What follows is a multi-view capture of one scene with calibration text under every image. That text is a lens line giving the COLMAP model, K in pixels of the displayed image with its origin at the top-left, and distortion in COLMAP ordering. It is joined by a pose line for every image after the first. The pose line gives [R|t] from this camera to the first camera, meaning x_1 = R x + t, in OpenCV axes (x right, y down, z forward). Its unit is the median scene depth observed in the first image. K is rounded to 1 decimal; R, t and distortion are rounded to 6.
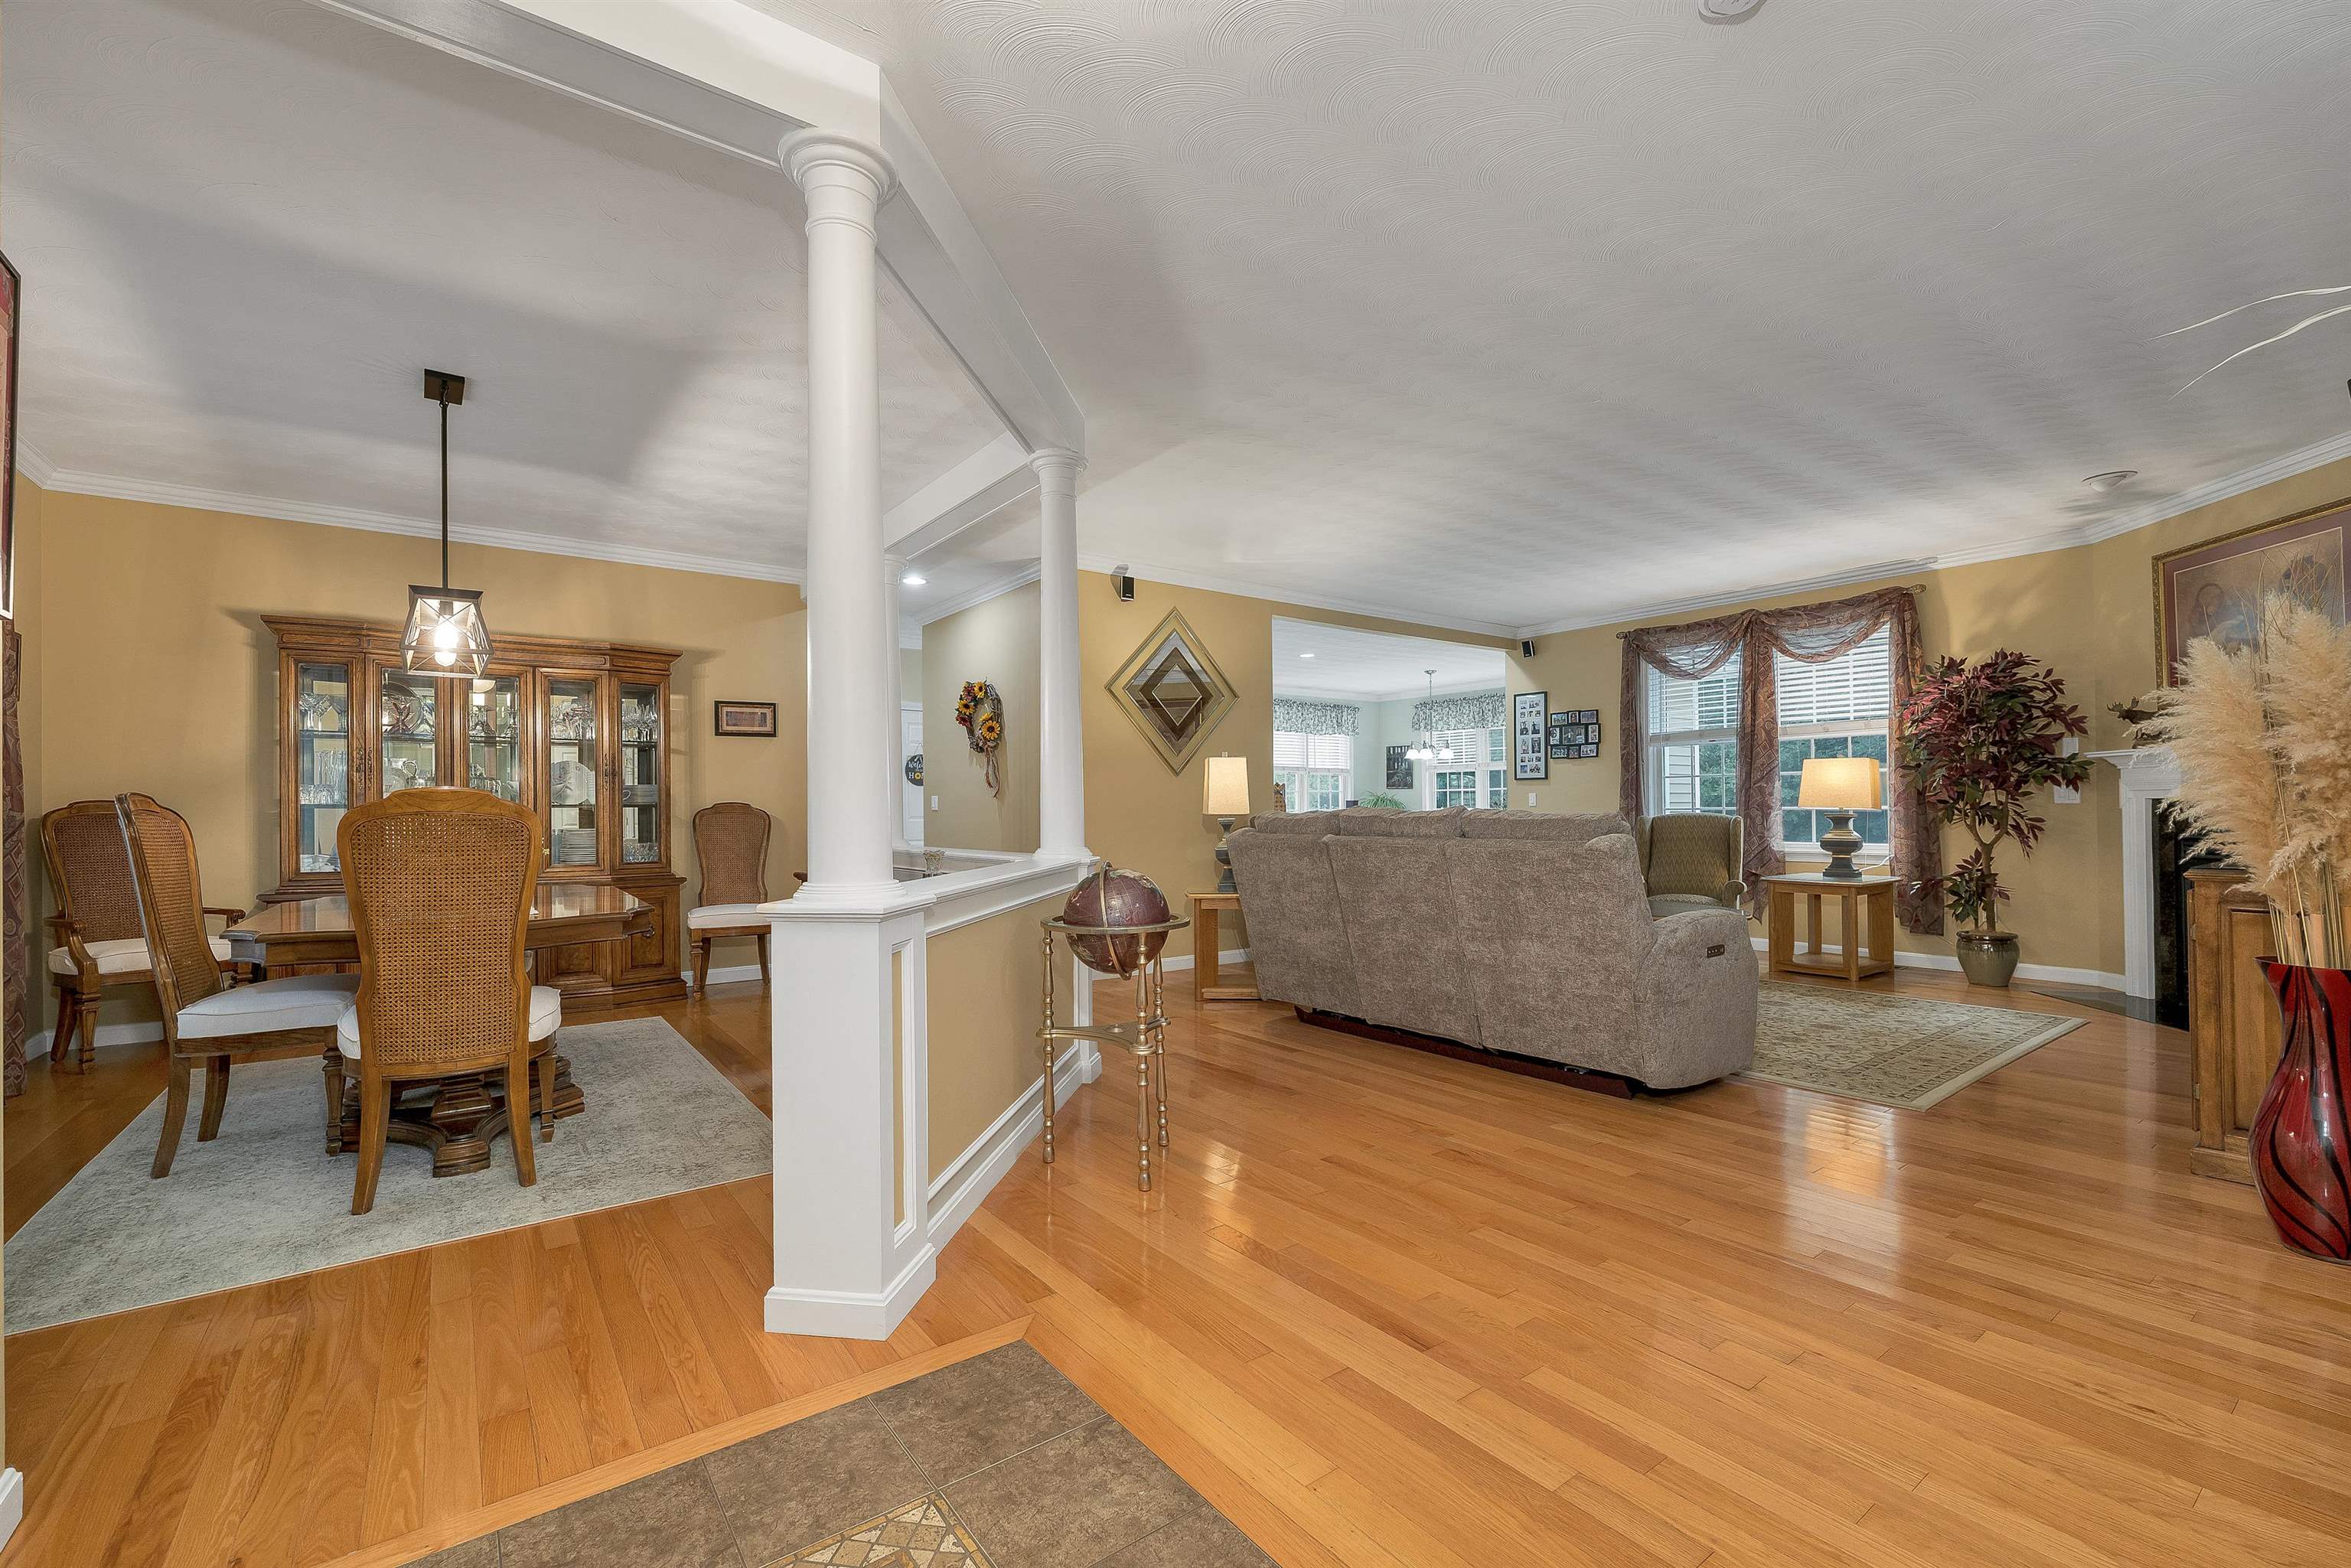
lens RADIAL K [[984.3, 0, 1167.4], [0, 984.3, 803.9], [0, 0, 1]] dist [-0.001168, 0.000334]
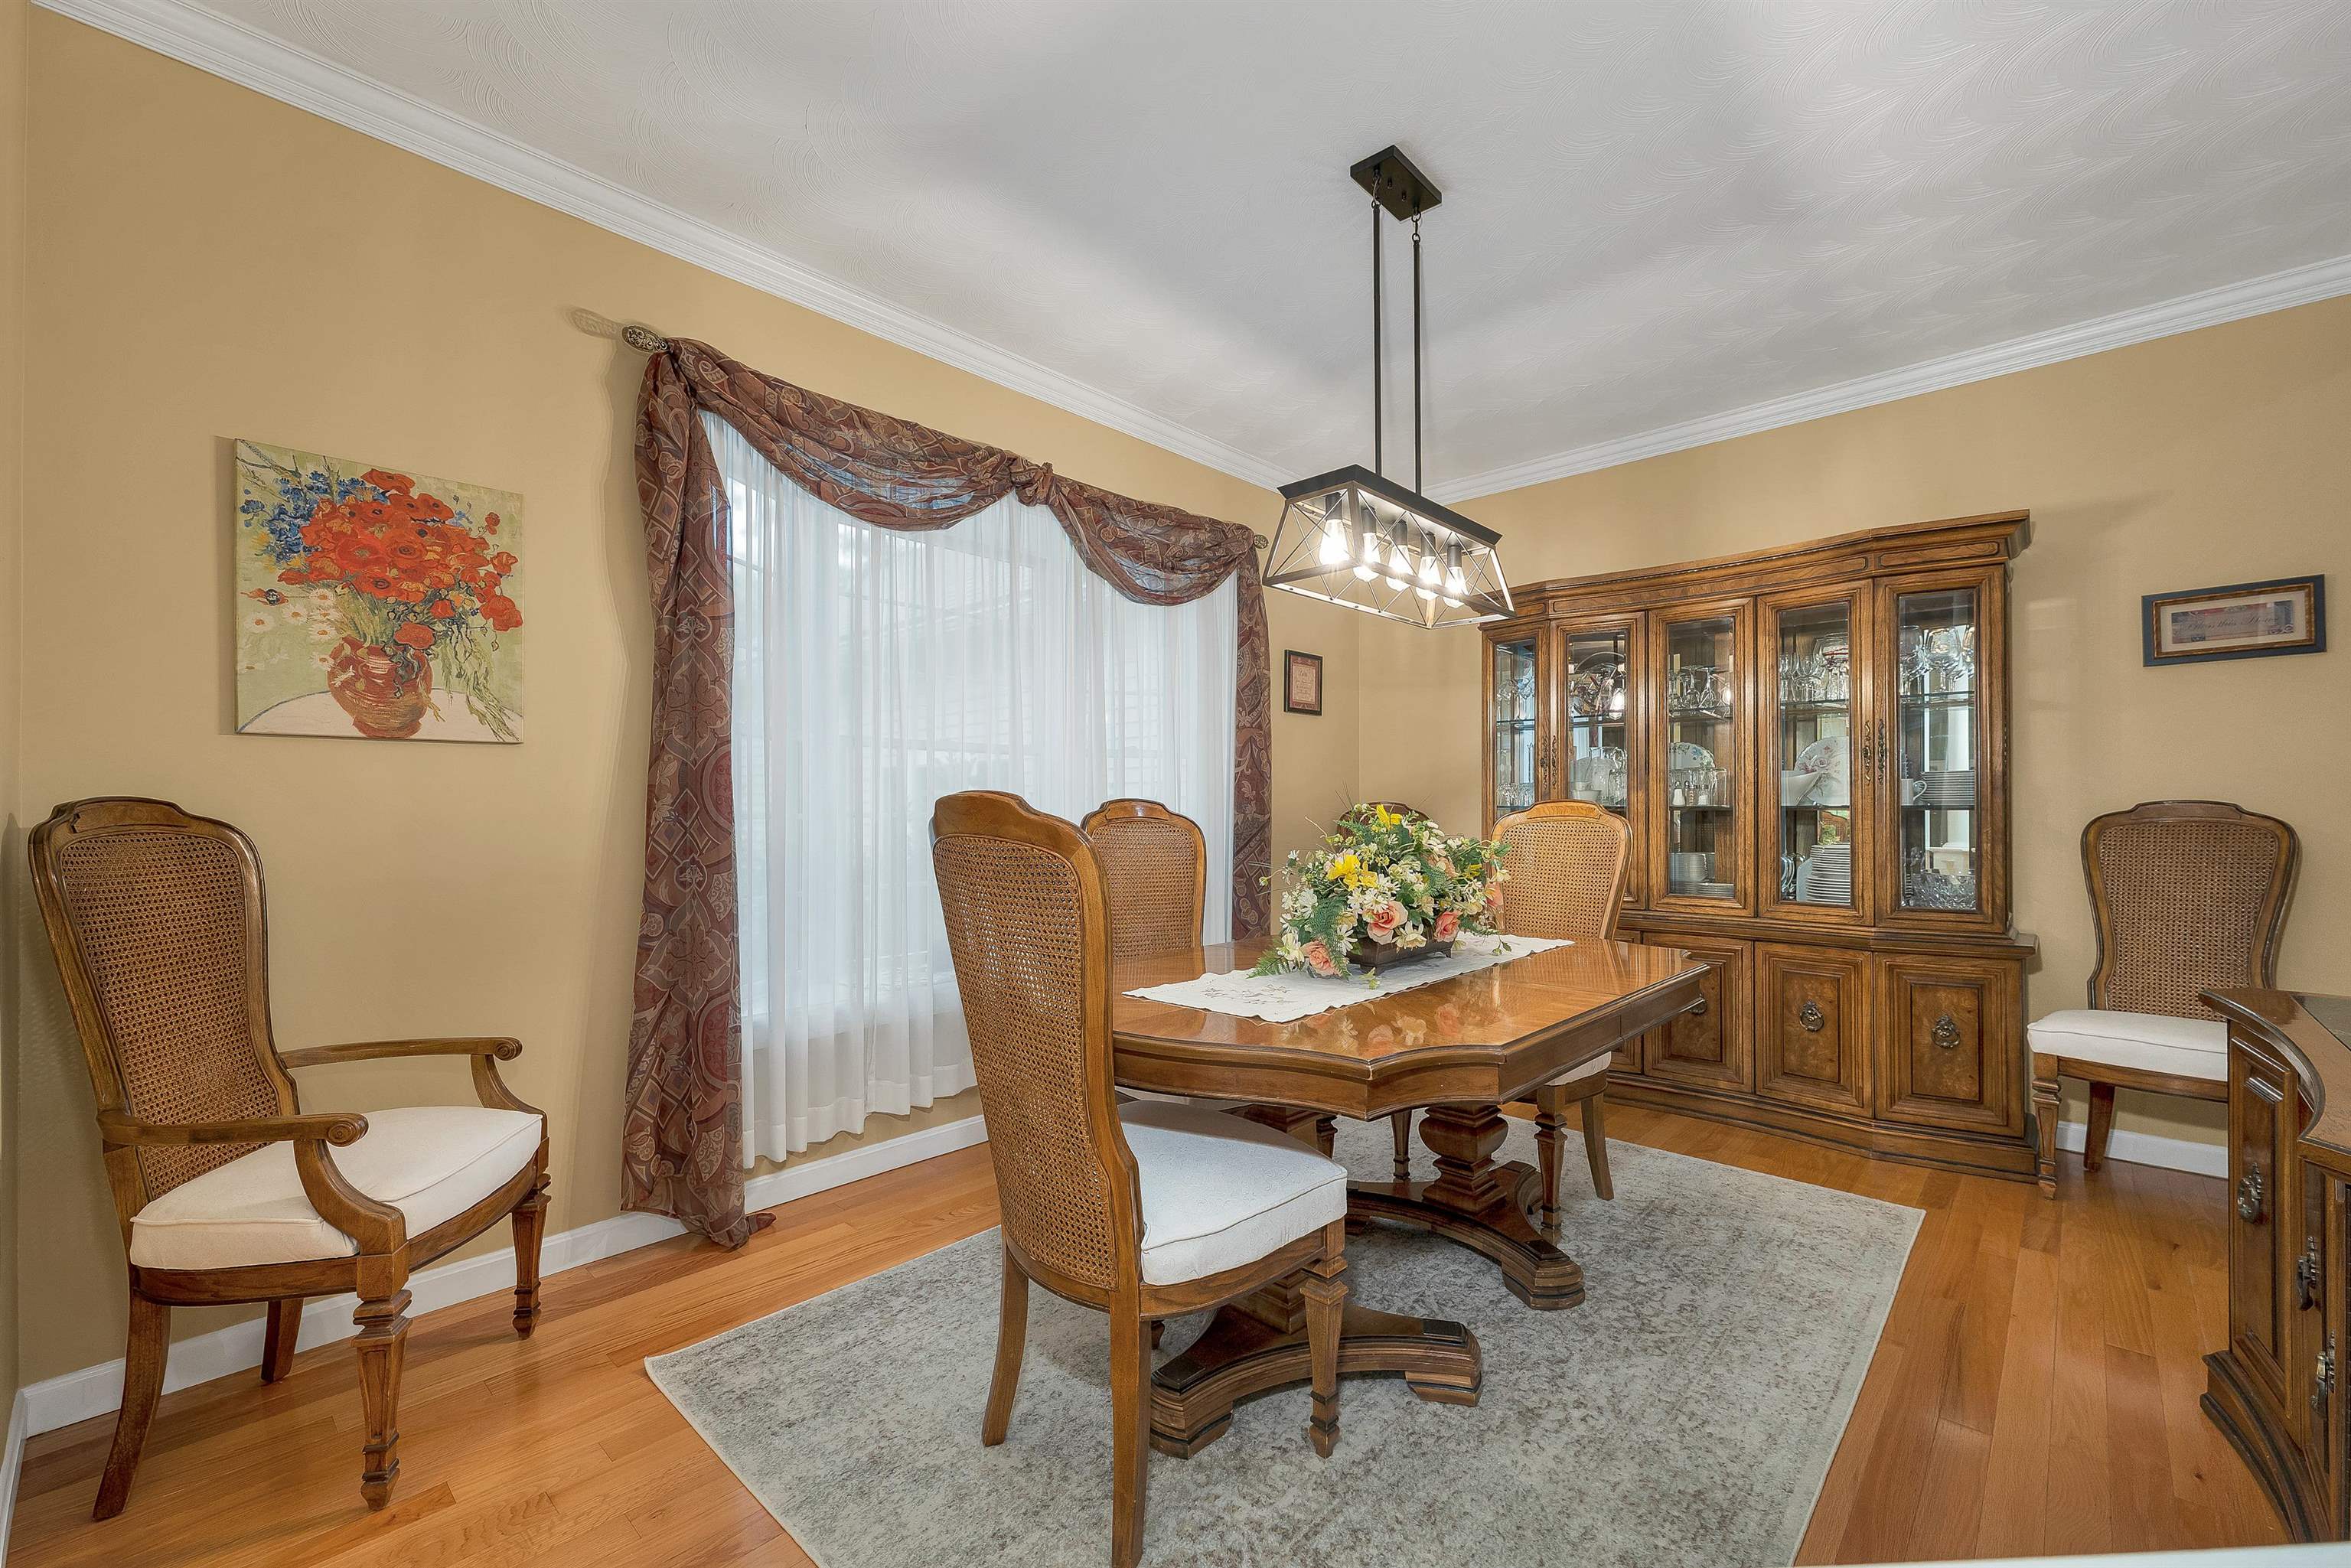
lens RADIAL K [[984.3, 0, 1179.4], [0, 984.3, 797.5], [0, 0, 1]] dist [-0.001168, 0.000334]
pose [[0.192718, -0.008044, -0.981221, -0.058434], [0.008421, 0.999943, -0.006544, -0.003176], [0.981218, -0.007002, 0.192775, 0.389070]]
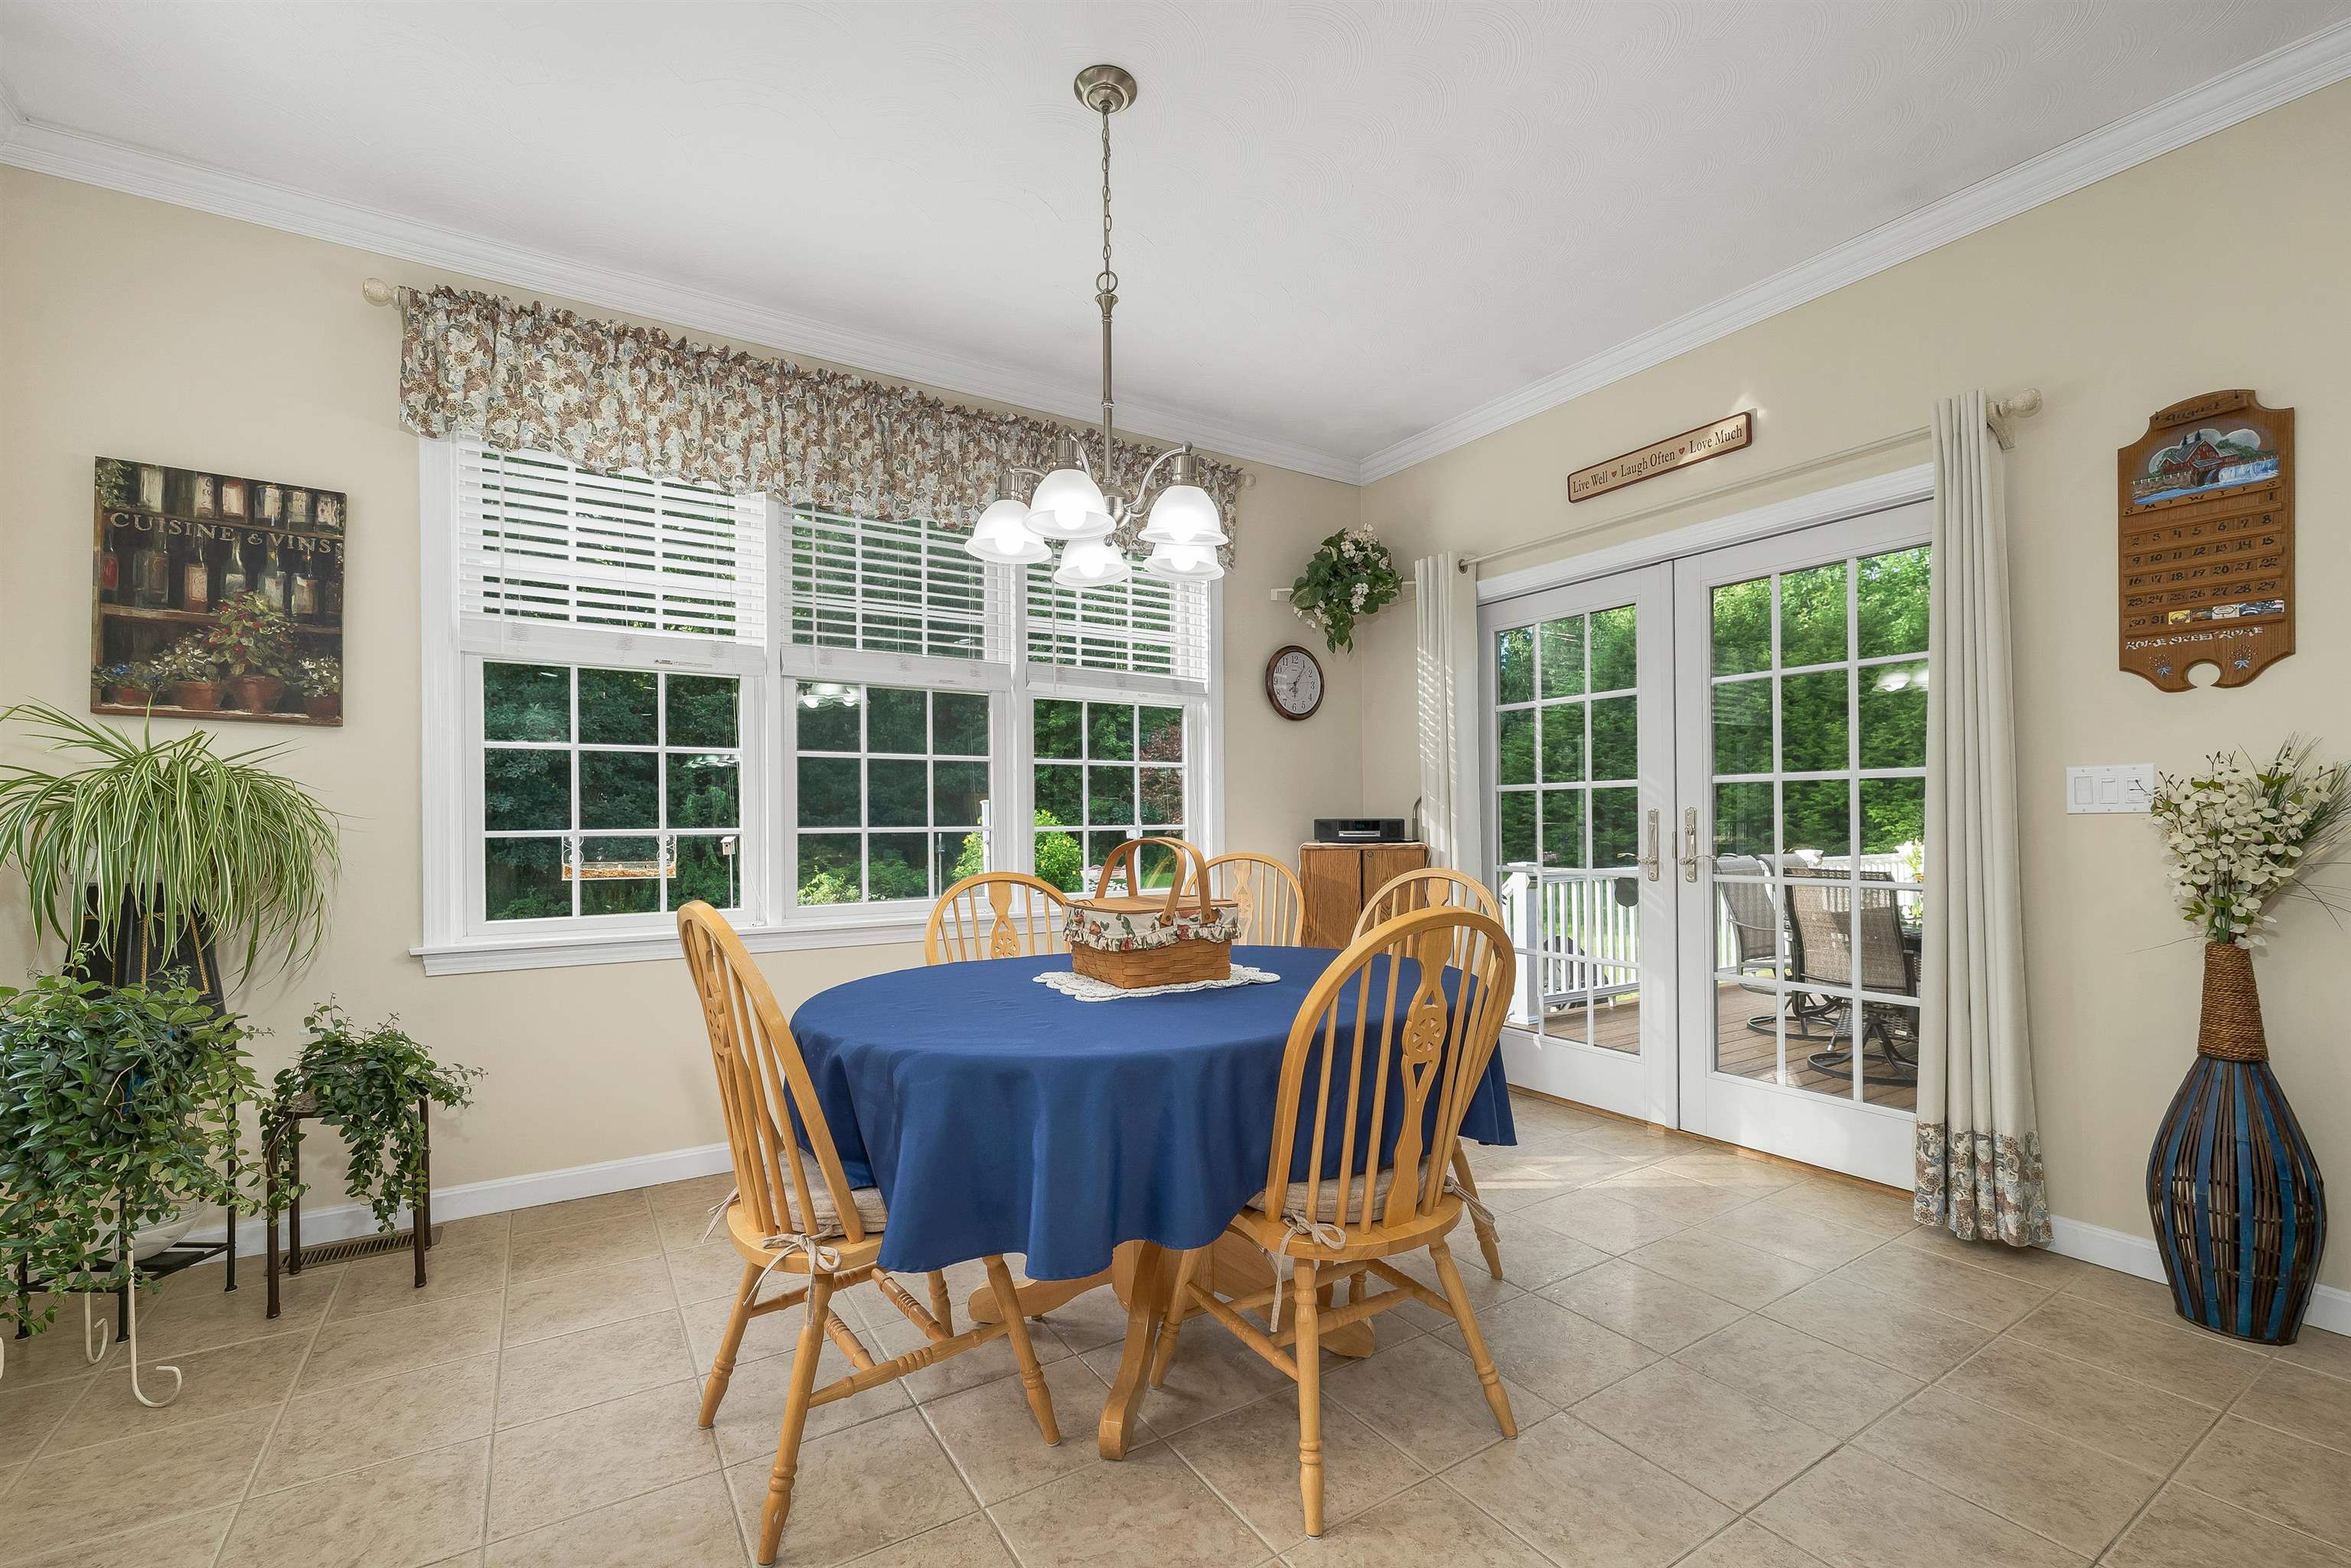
lens RADIAL K [[984.3, 0, 1241.1], [0, 984.3, 809.8], [0, 0, 1]] dist [-0.001168, 0.000334]
pose [[0.057367, 0.019891, 0.998155, 0.140358], [-0.006442, 0.999788, -0.019553, 0.006139], [-0.998332, -0.005309, 0.057483, 1.594726]]
